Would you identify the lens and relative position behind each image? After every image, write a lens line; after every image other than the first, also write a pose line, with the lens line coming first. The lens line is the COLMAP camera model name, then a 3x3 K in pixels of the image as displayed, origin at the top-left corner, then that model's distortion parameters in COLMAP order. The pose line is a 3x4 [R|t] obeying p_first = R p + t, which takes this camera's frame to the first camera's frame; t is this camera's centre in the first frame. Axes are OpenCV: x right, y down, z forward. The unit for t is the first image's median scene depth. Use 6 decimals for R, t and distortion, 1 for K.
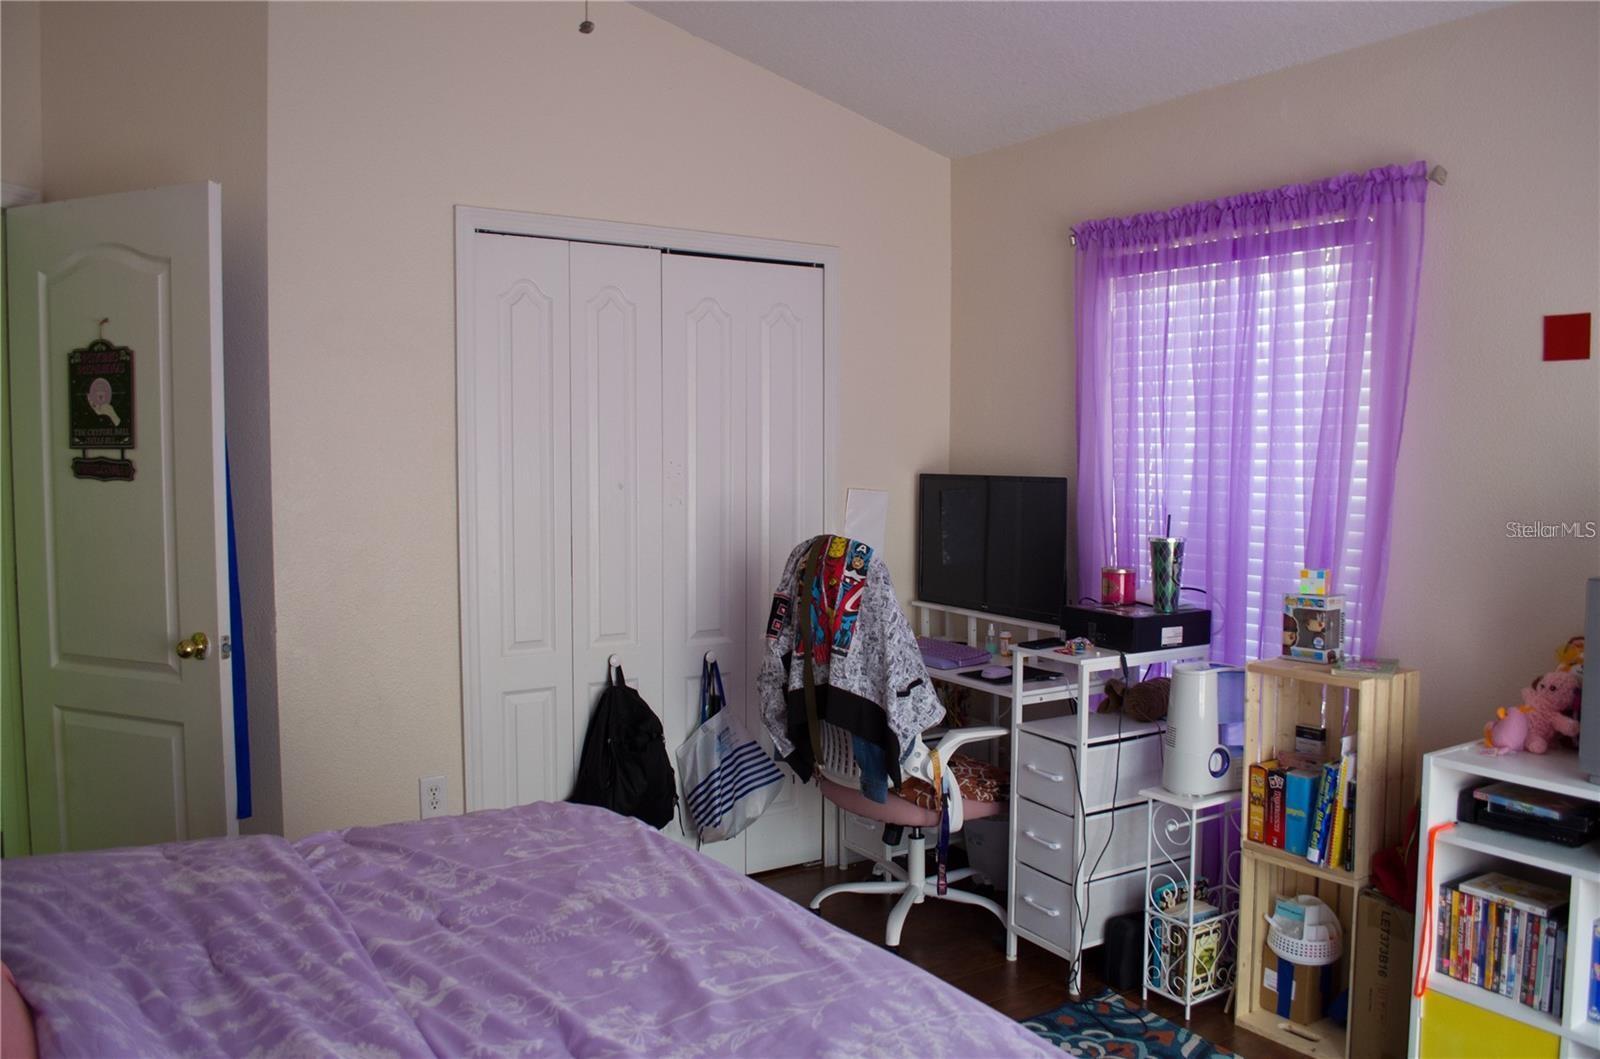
lens RADIAL K [[1229.3, 0, 812.0], [0, 1229.3, 529.9], [0, 0, 1]] dist [-0.070178, 0.002832]
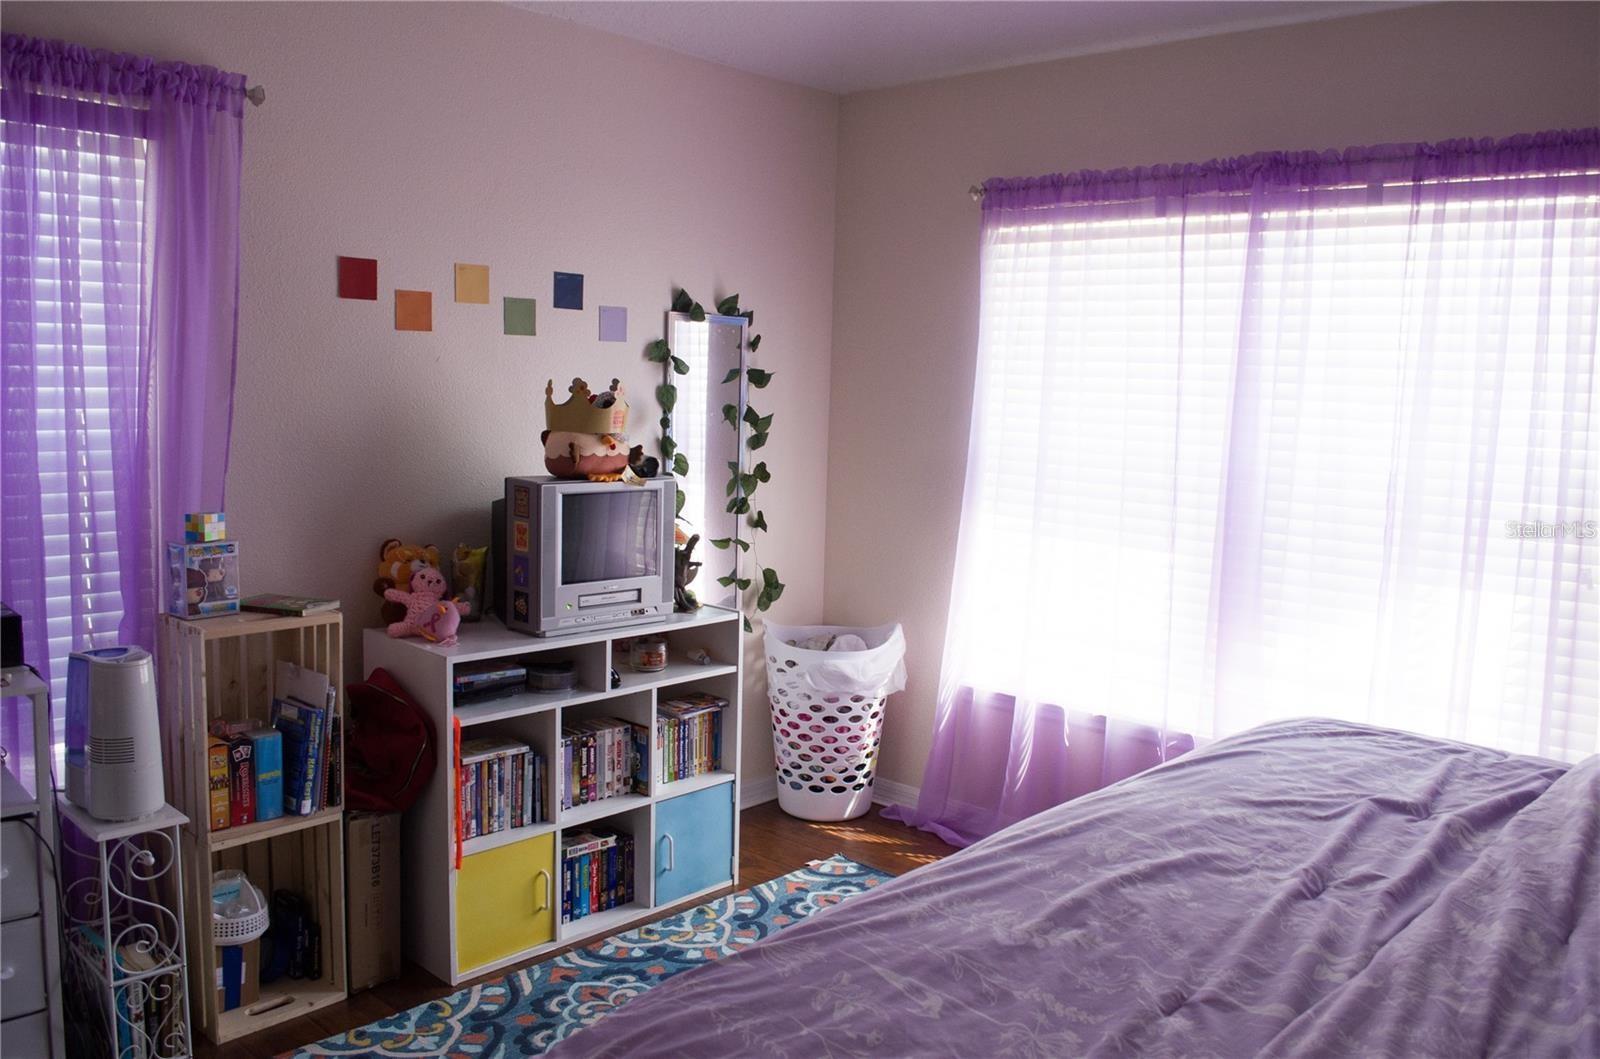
lens RADIAL K [[1229.3, 0, 812.0], [0, 1229.3, 529.9], [0, 0, 1]] dist [-0.070178, 0.002832]
pose [[-0.225810, -0.119281, 0.966841, -0.556941], [0.032737, 0.990986, 0.129905, -0.056886], [-0.973621, 0.060986, -0.219870, 0.786213]]
